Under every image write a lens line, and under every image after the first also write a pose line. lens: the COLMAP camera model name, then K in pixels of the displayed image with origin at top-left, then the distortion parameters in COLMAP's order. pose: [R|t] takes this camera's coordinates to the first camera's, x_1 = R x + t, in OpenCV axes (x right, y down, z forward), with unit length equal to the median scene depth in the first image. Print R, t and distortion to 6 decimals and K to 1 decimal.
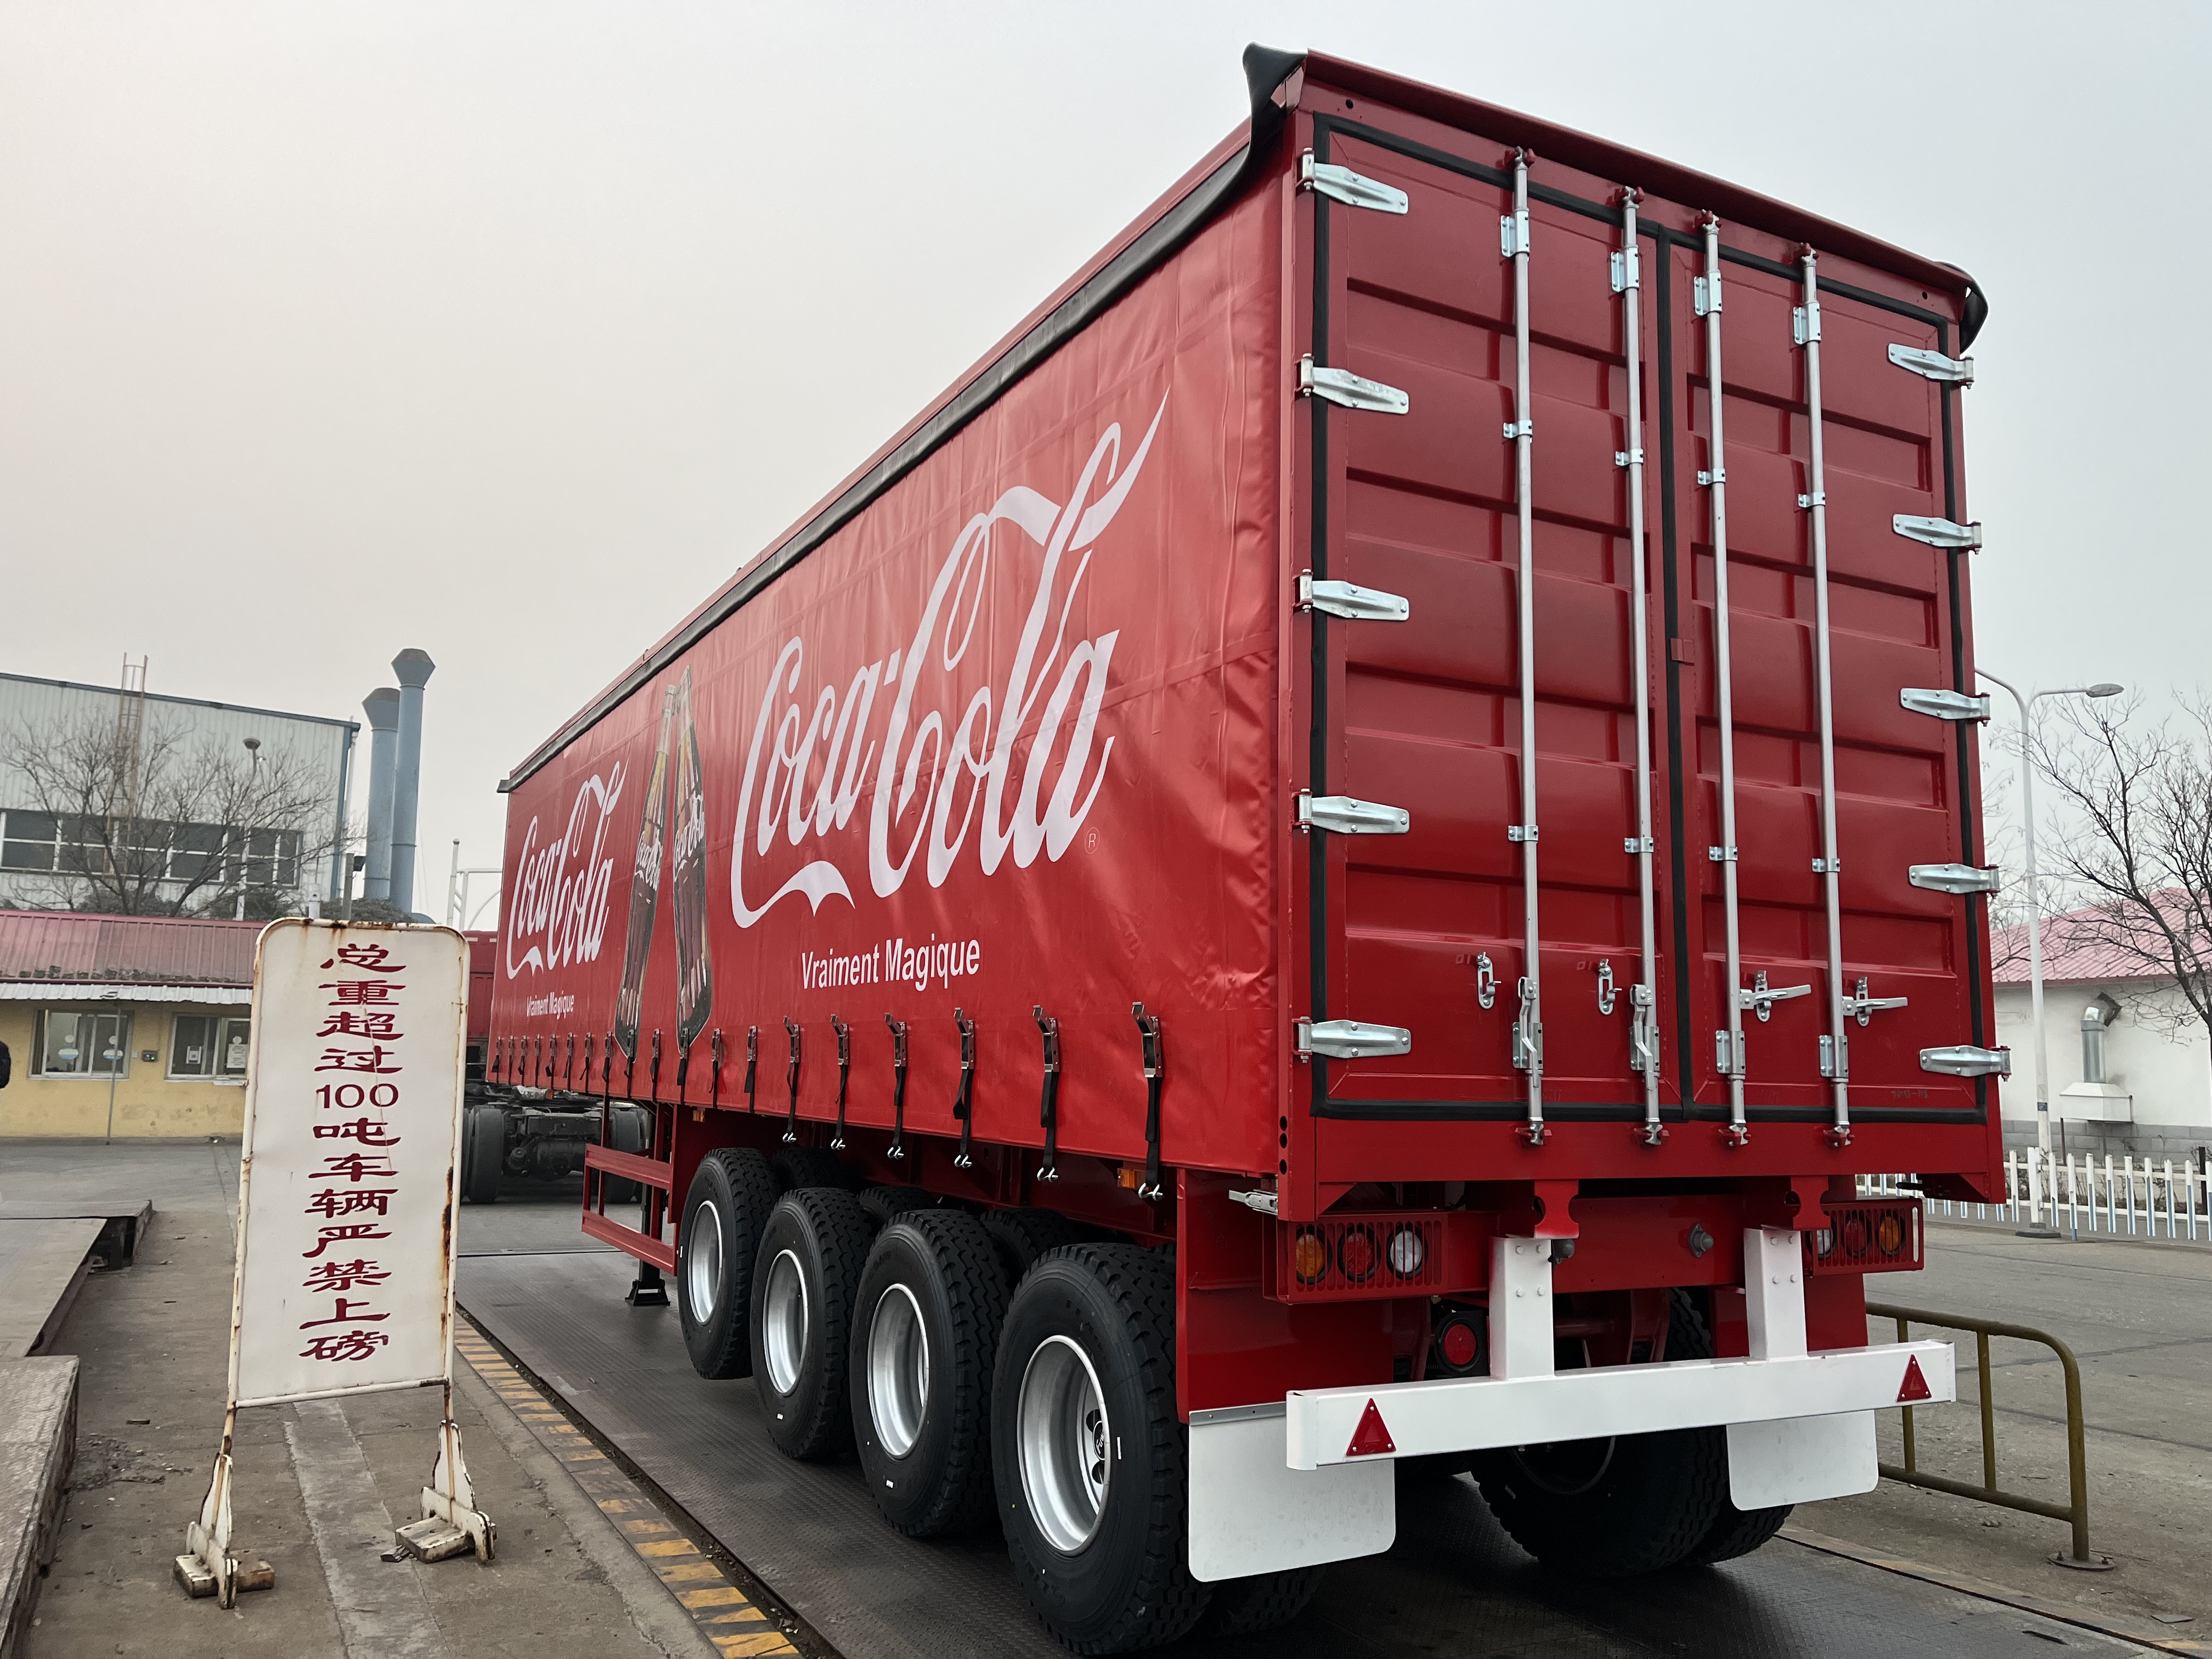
lens RADIAL K [[1691.8, 0, 1106.3], [0, 1691.8, 837.6], [0, 0, 1]] dist [0.057580, -0.053027]
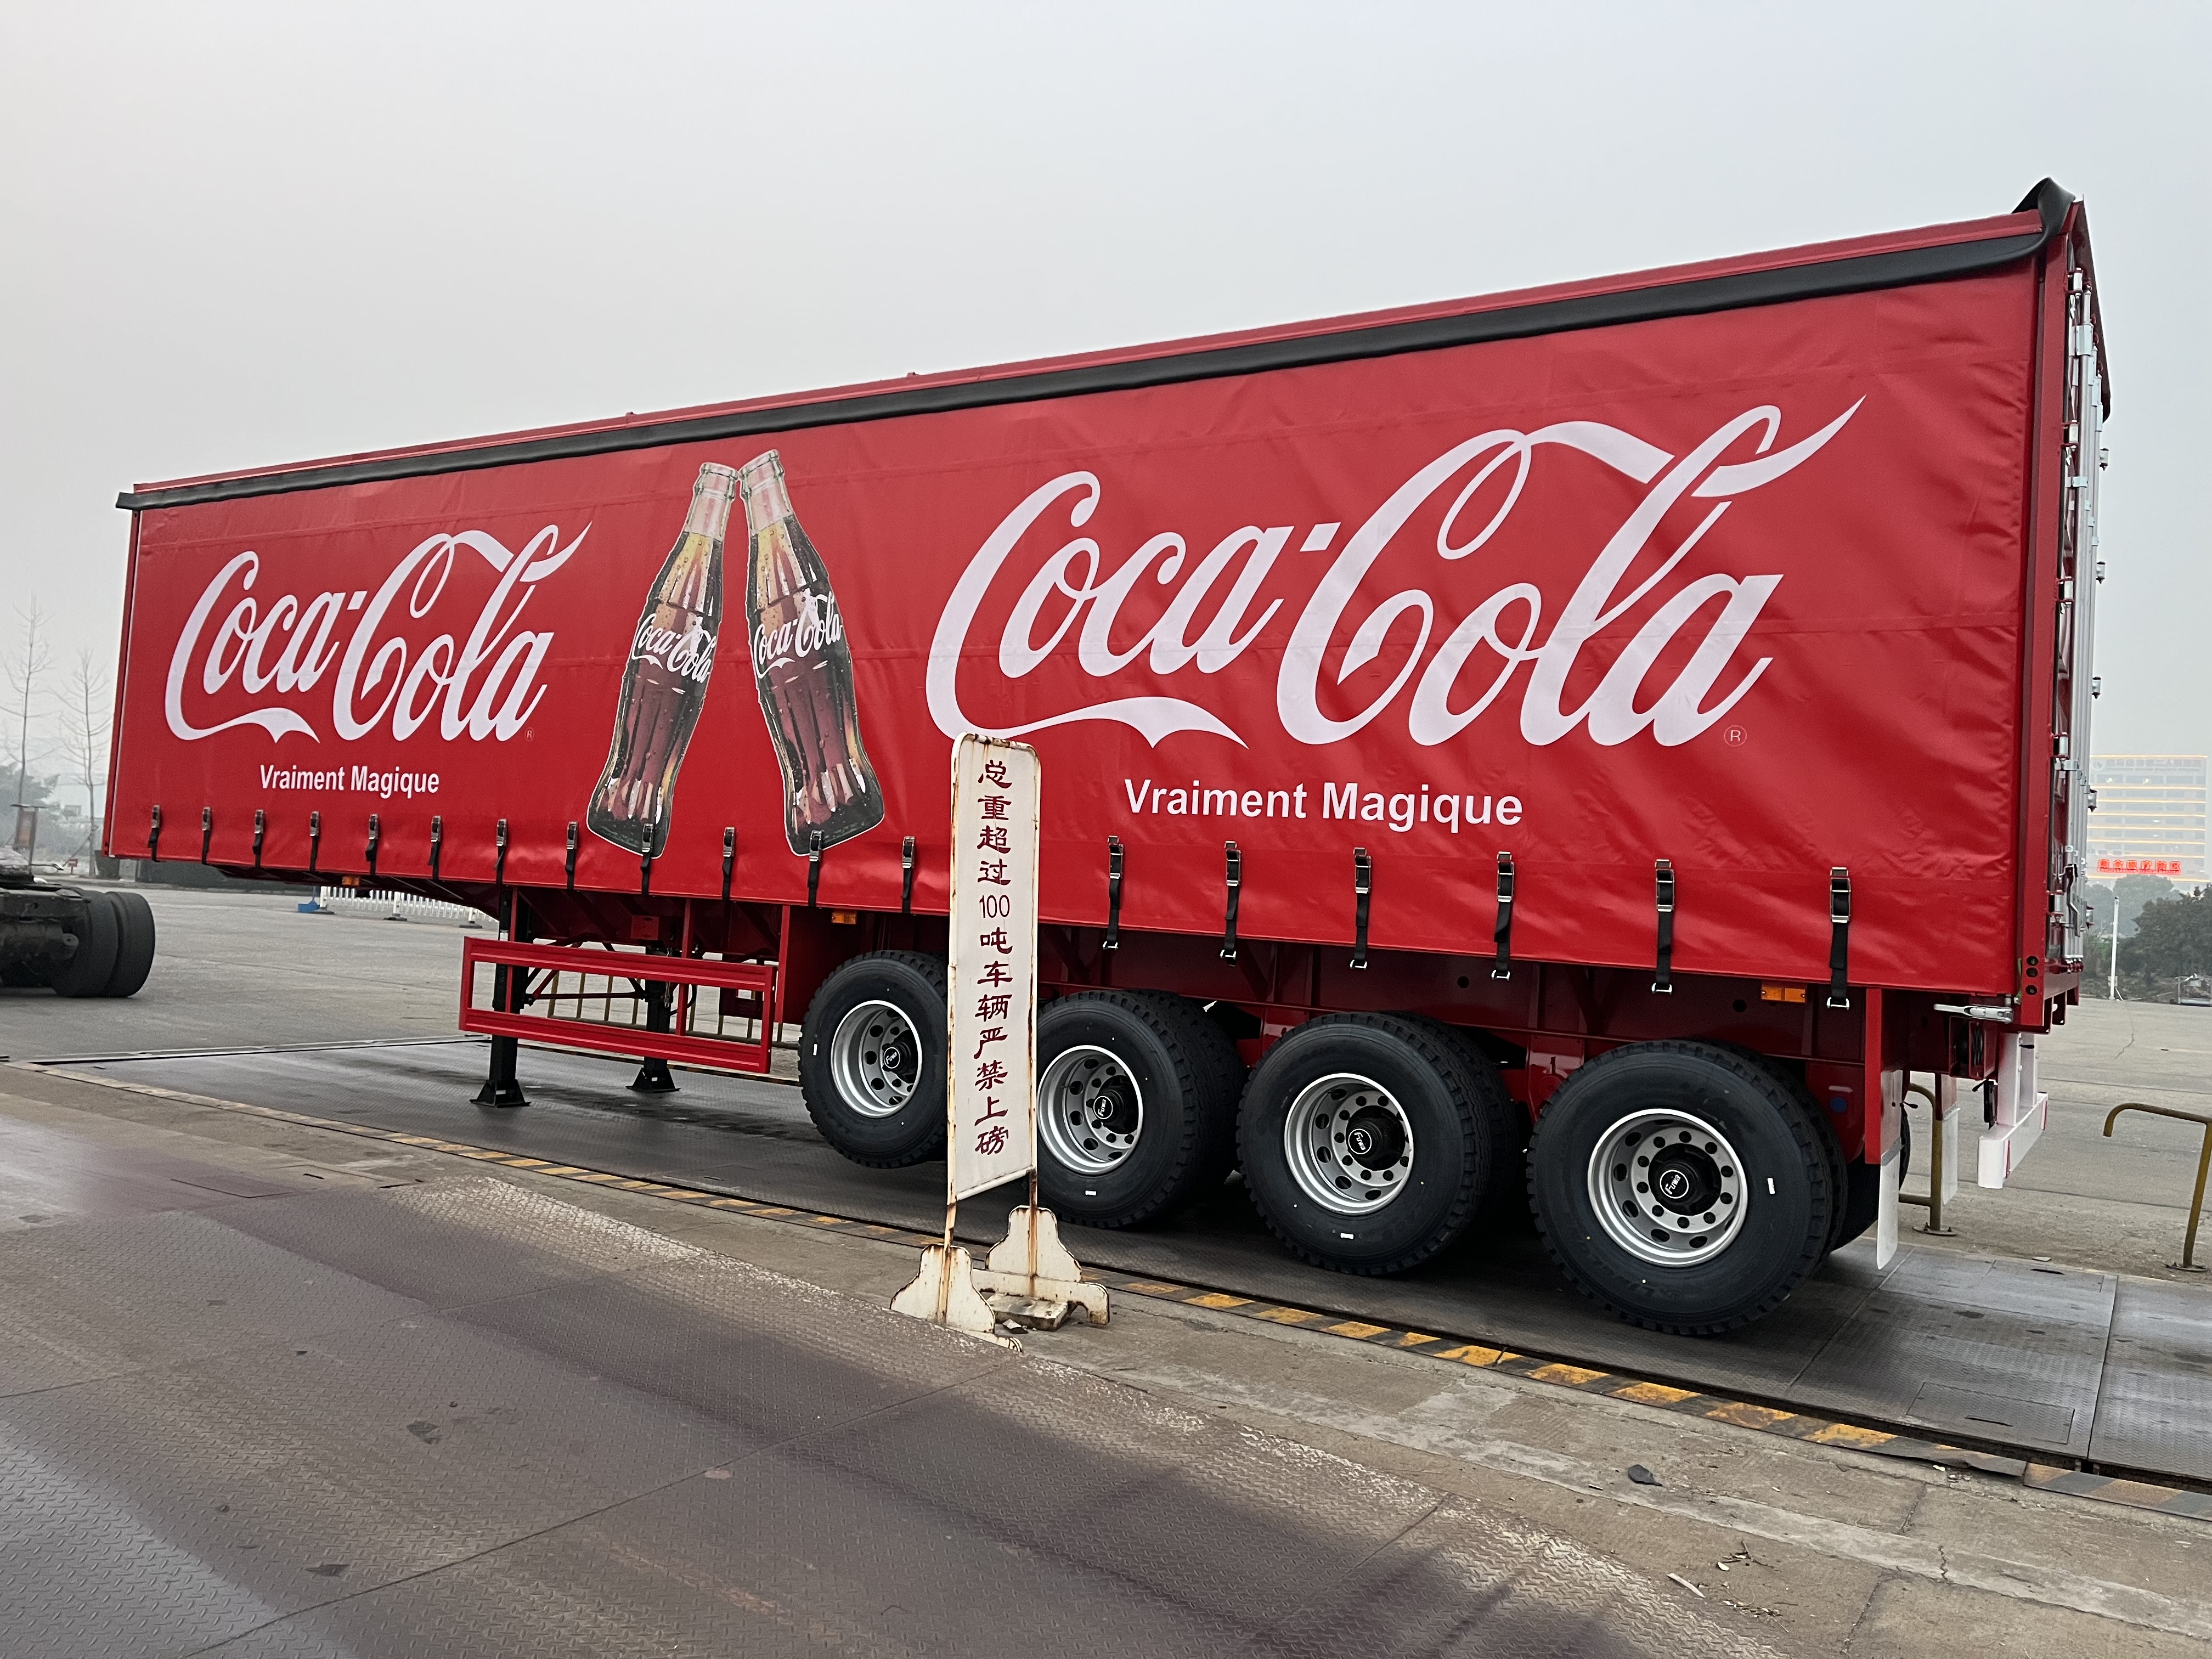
lens RADIAL K [[1691.8, 0, 1102.4], [0, 1691.8, 836.4], [0, 0, 1]] dist [0.057580, -0.053027]
pose [[0.867846, 0.045645, 0.494732, -0.910891], [-0.105851, 0.989896, 0.094352, 0.005292], [-0.485426, -0.134251, 0.863909, 0.088006]]
